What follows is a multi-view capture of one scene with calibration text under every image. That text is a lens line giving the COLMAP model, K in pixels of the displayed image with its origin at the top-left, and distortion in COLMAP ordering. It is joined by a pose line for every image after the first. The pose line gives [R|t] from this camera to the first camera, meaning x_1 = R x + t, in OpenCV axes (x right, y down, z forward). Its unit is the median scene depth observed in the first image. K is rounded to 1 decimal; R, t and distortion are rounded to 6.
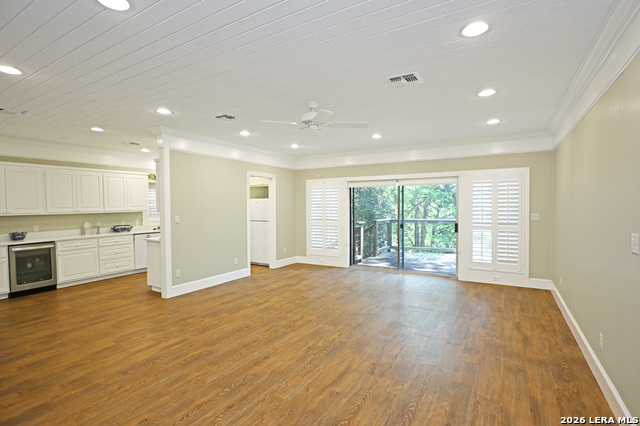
lens RADIAL K [[314.9, 0, 324.4], [0, 314.9, 213.6], [0, 0, 1]] dist [-0.004395, 0.003209]
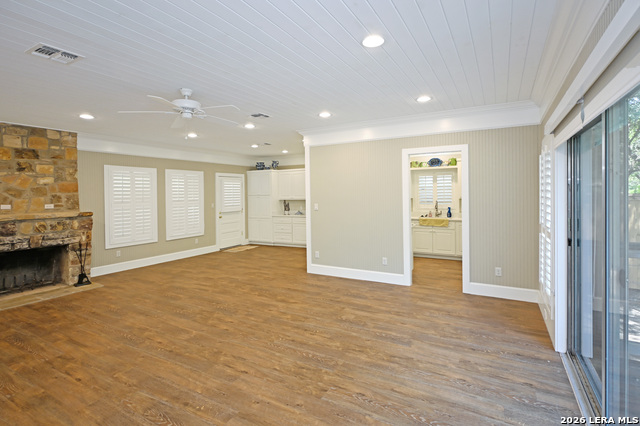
lens RADIAL K [[314.9, 0, 323.9], [0, 314.9, 193.0], [0, 0, 1]] dist [-0.004395, 0.003209]
pose [[0.020965, 0.004934, -0.999768, 0.751346], [-0.013174, 0.999902, 0.004658, -0.040435], [0.999693, 0.013073, 0.021028, 1.137336]]
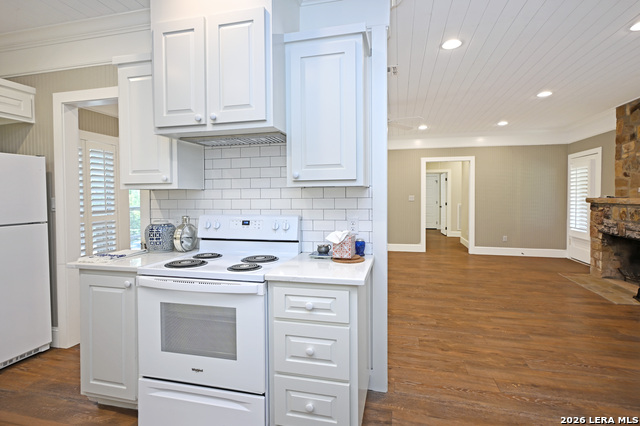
lens RADIAL K [[314.9, 0, 315.5], [0, 314.9, 203.3], [0, 0, 1]] dist [-0.004395, 0.003209]
pose [[-0.281749, -0.019787, 0.959284, -0.981377], [0.033026, 0.998995, 0.030306, 0.004286], [-0.958920, 0.040220, -0.280813, 1.332622]]
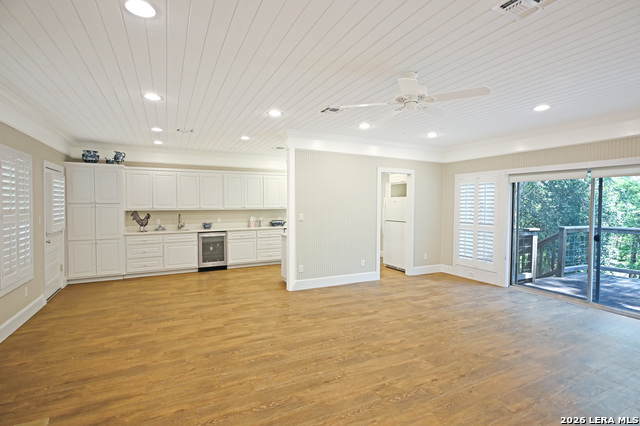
lens RADIAL K [[314.9, 0, 319.7], [0, 314.9, 215.4], [0, 0, 1]] dist [-0.004395, 0.003209]
pose [[0.838731, 0.031473, -0.543635, 0.169501], [-0.025985, 0.999504, 0.017776, -0.008284], [0.543925, -0.000783, 0.839133, 0.180005]]
